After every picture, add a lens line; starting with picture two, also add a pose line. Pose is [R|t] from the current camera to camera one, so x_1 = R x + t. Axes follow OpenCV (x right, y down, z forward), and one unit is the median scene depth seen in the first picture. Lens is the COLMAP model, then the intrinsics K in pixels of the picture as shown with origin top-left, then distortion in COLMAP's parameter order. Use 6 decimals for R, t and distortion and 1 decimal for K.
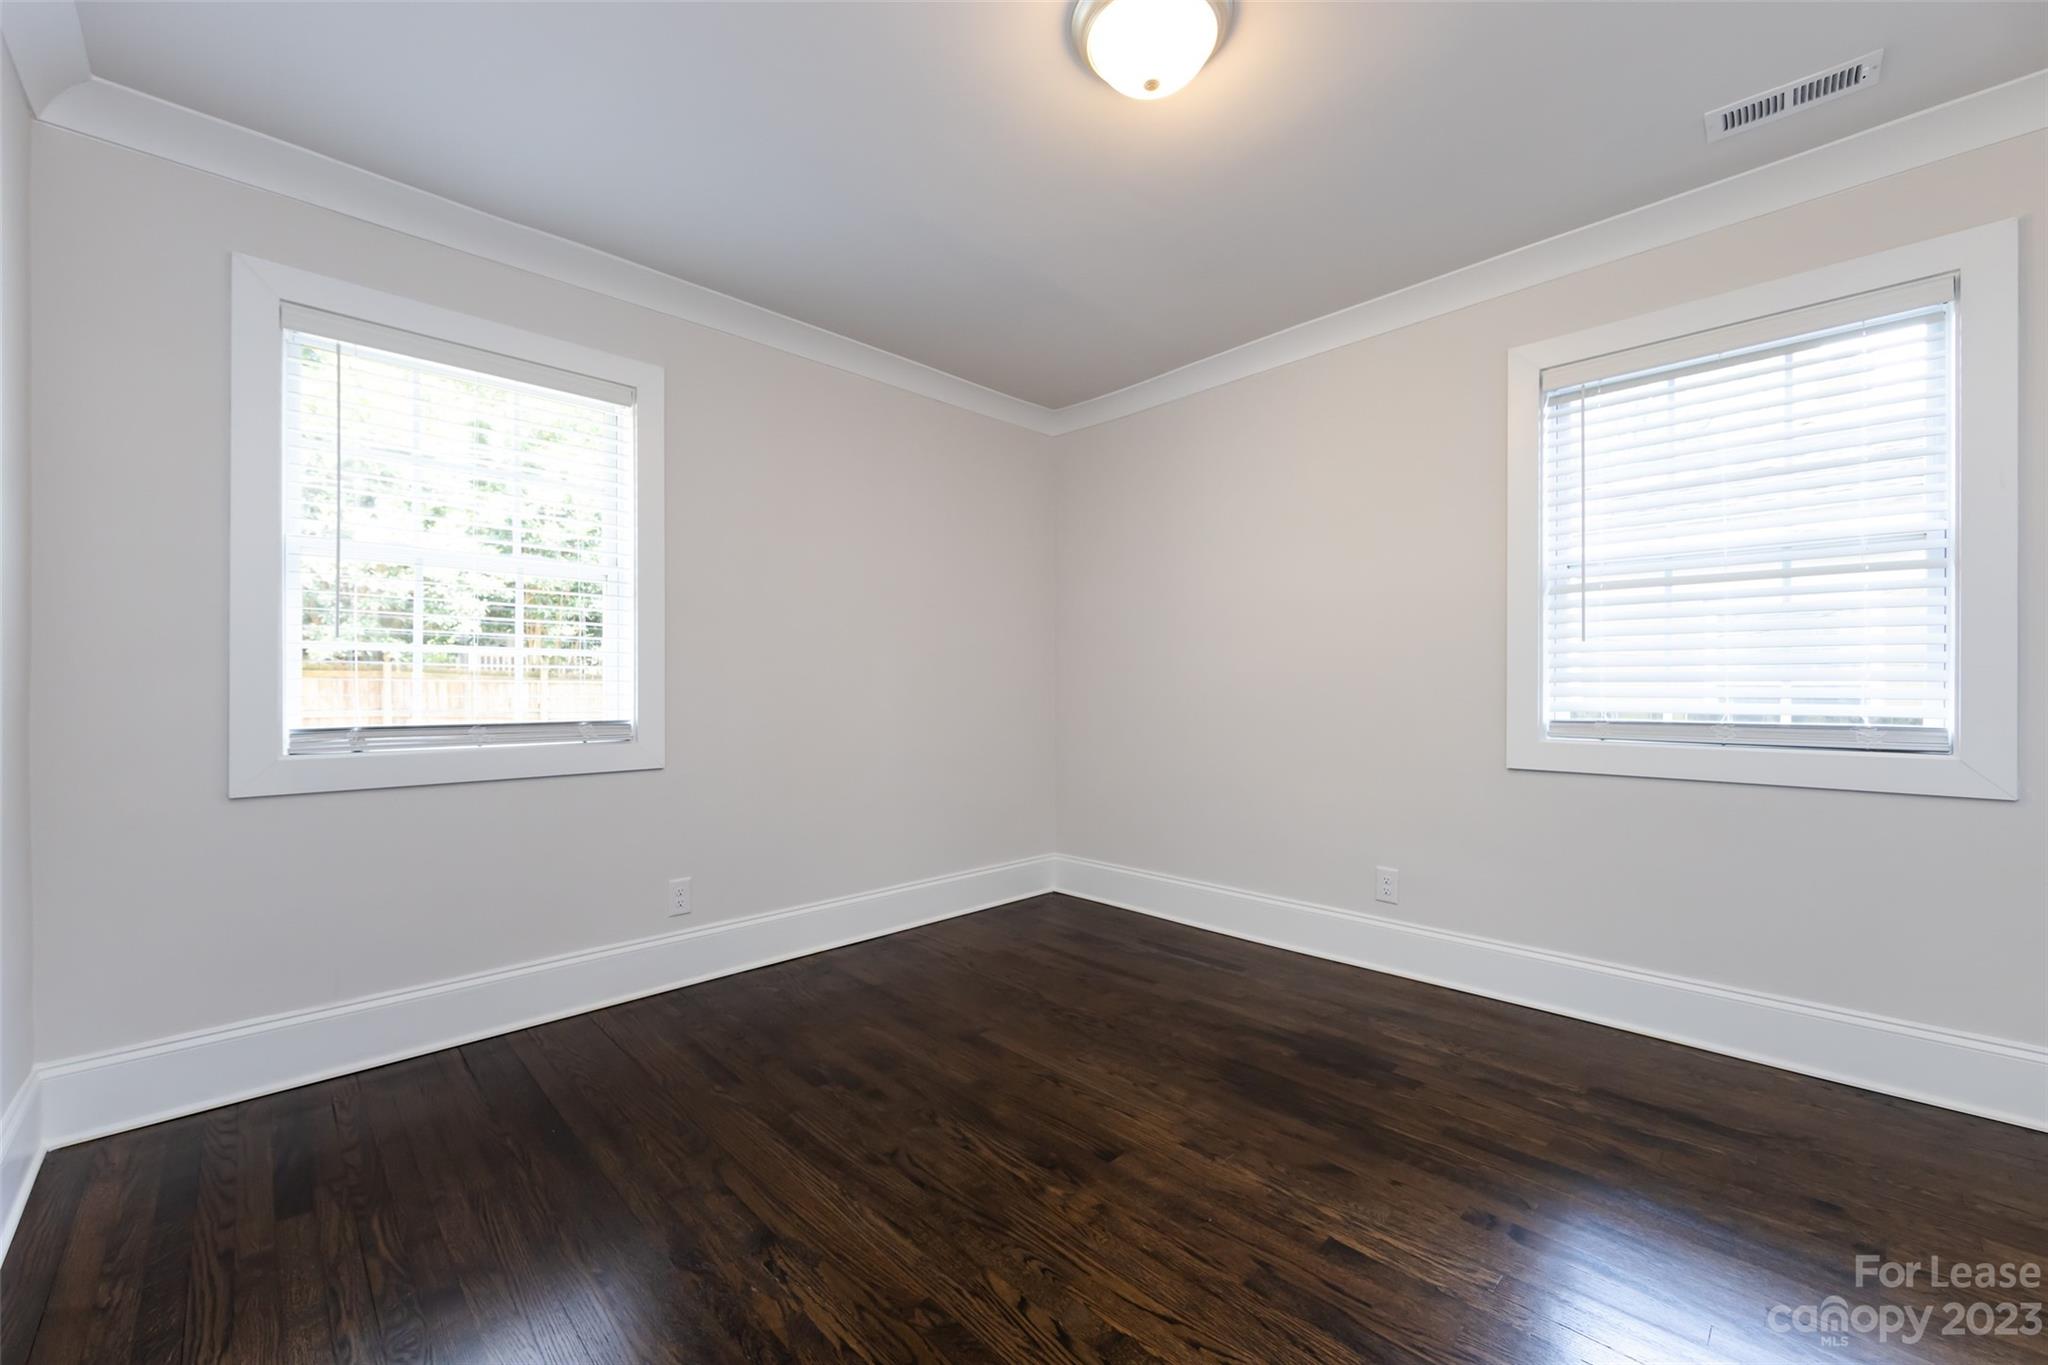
lens RADIAL K [[810.2, 0, 1038.4], [0, 810.2, 679.6], [0, 0, 1]] dist [-0.003728, -0.000421]
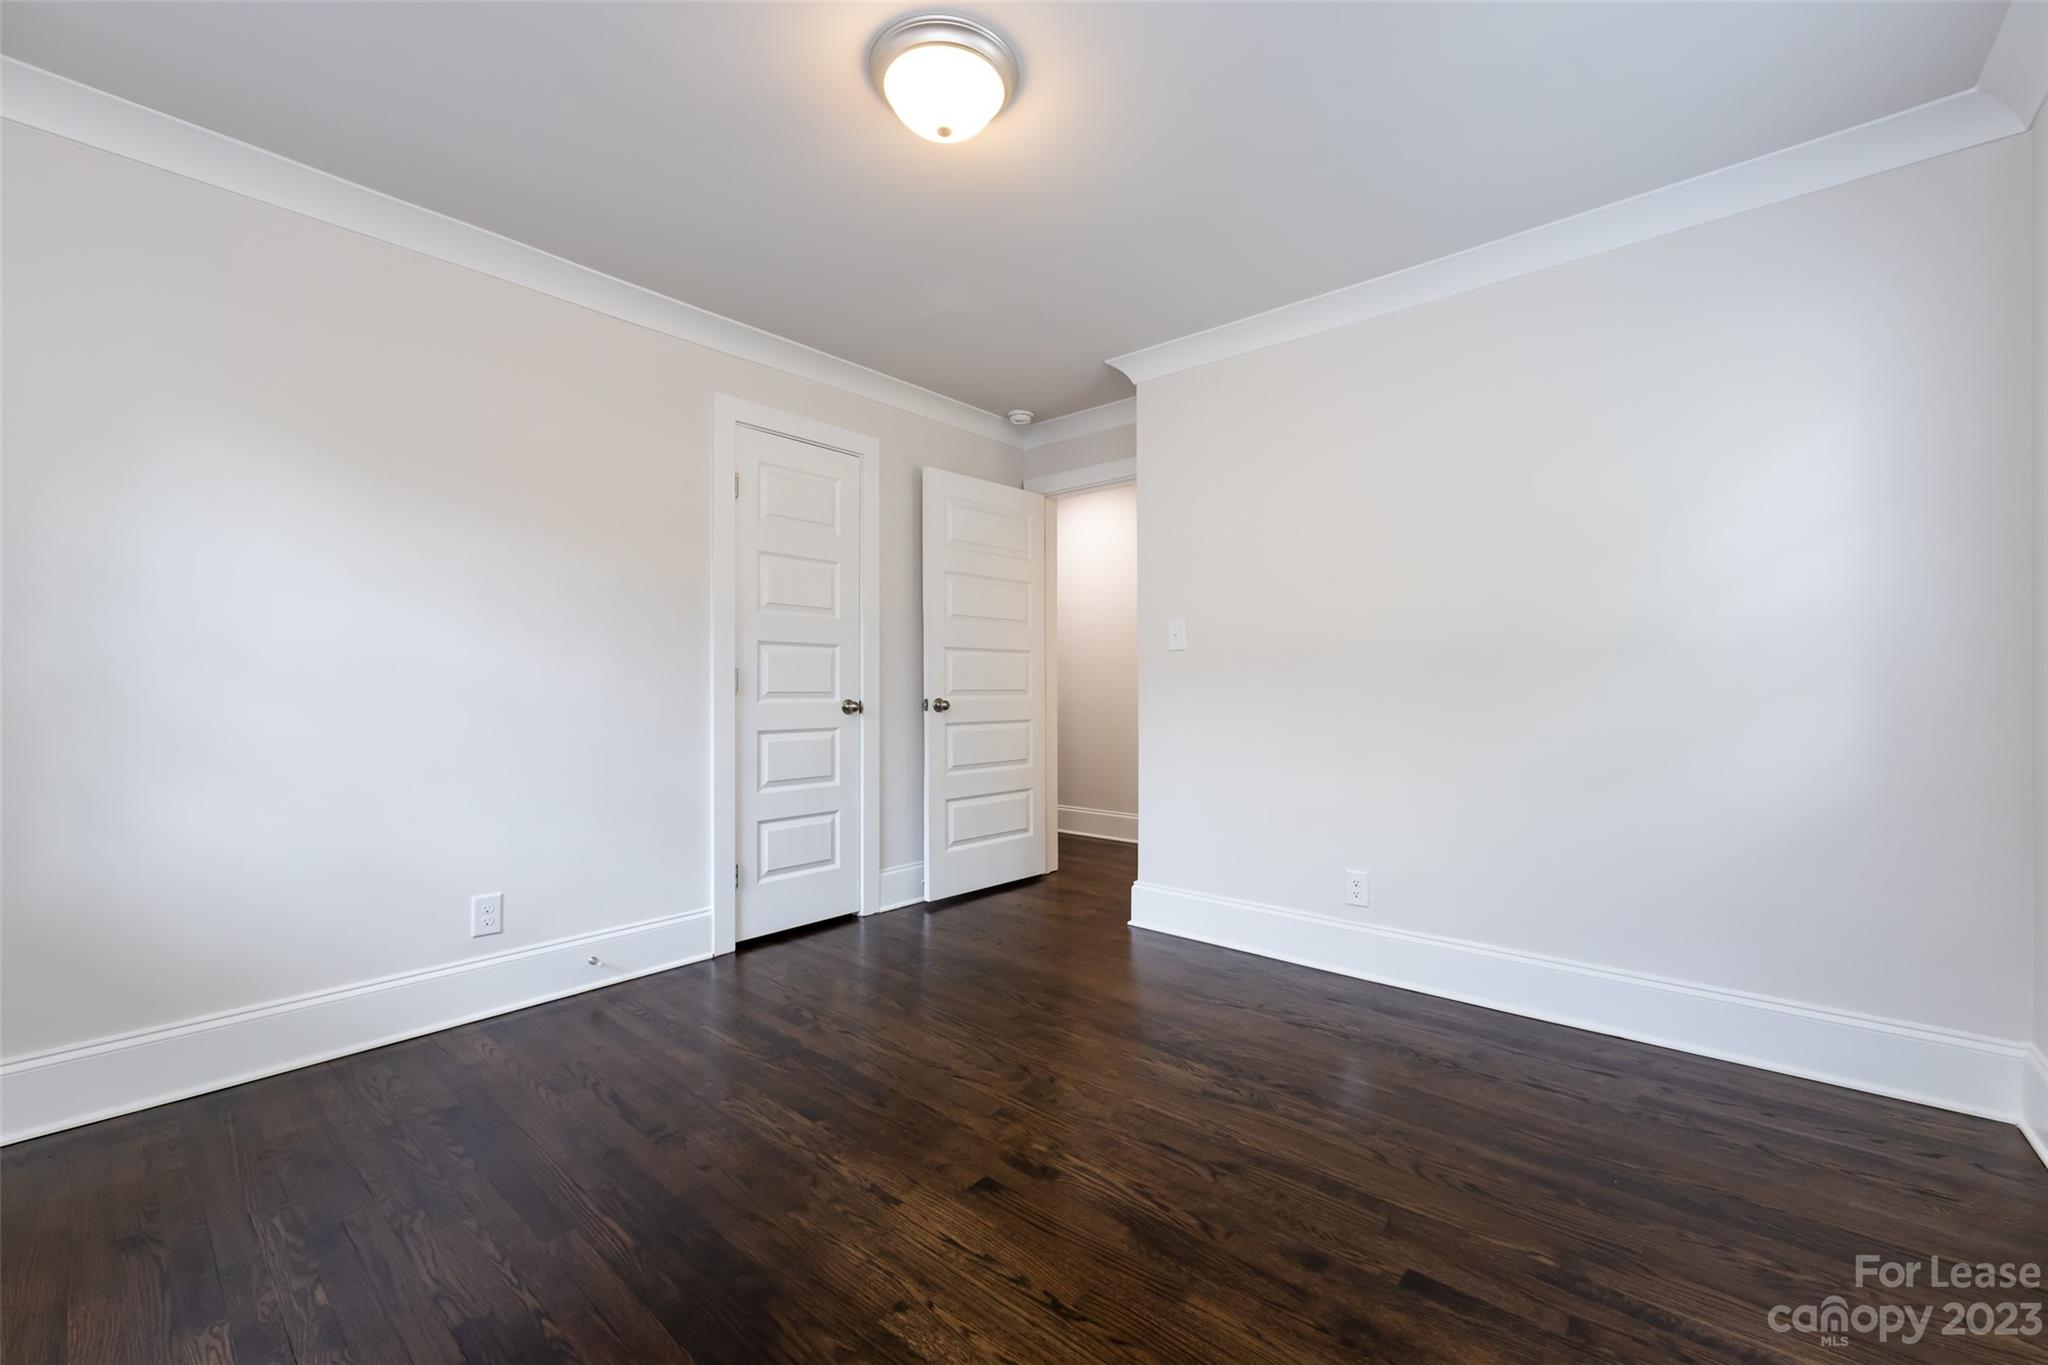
lens RADIAL K [[810.2, 0, 1024.7], [0, 810.2, 684.2], [0, 0, 1]] dist [-0.003728, -0.000421]
pose [[-0.997253, 0.007680, -0.073671, 0.101125], [0.008669, 0.999876, -0.013120, 0.022566], [0.073561, -0.013723, -0.997196, 1.836733]]
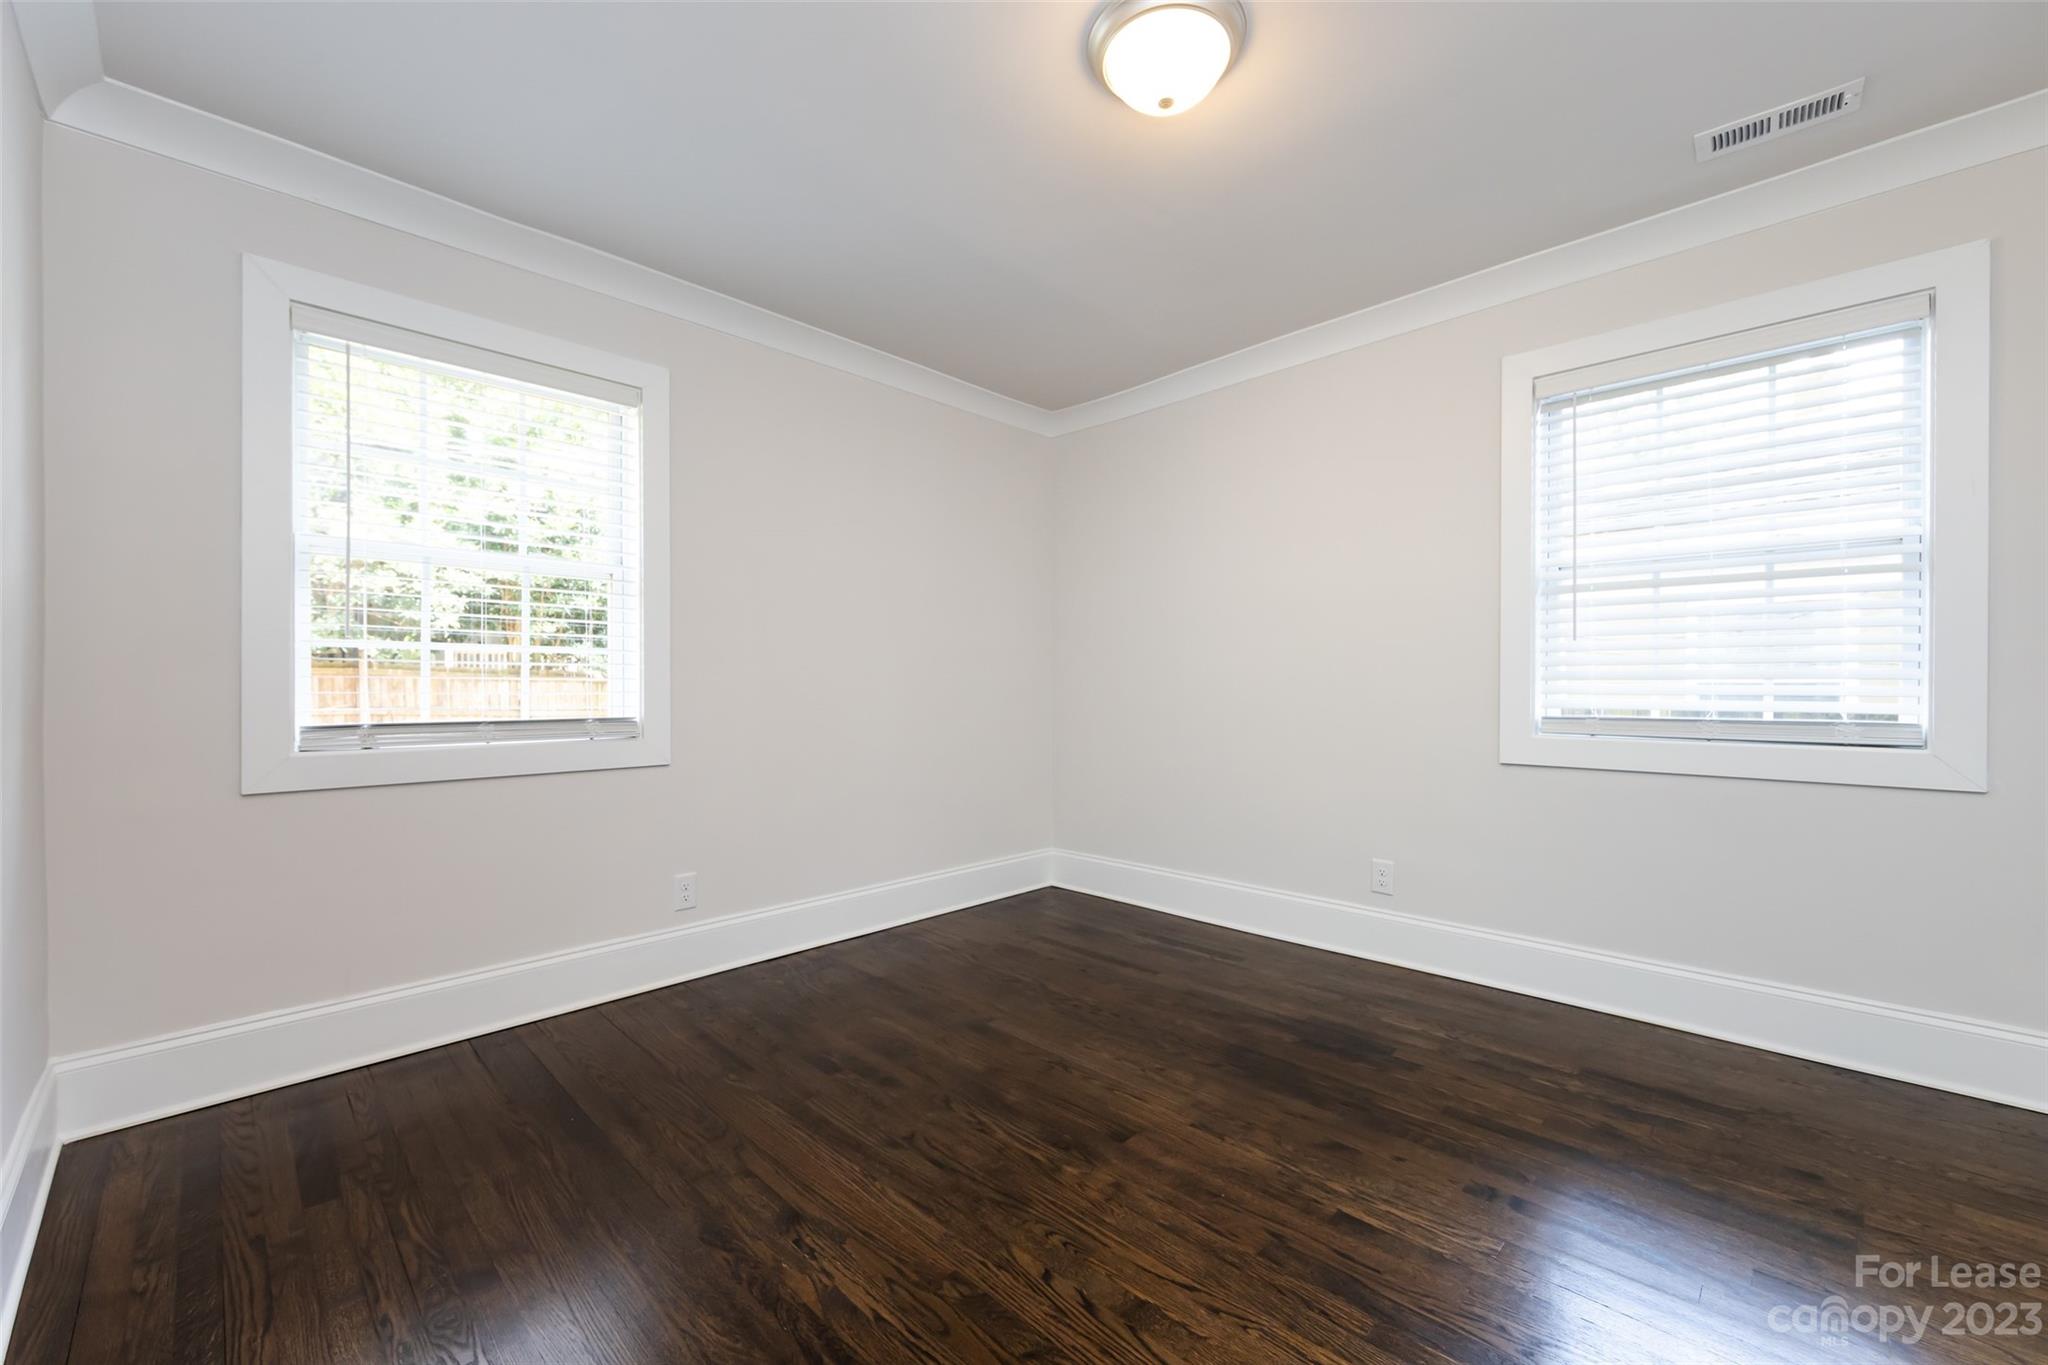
lens RADIAL K [[810.2, 0, 1030.4], [0, 810.2, 680.4], [0, 0, 1]] dist [-0.003728, -0.000421]
pose [[0.999908, 0.000485, 0.013535, -0.039938], [-0.000534, 0.999993, 0.003602, 0.000313], [-0.013533, -0.003609, 0.999902, -0.029510]]
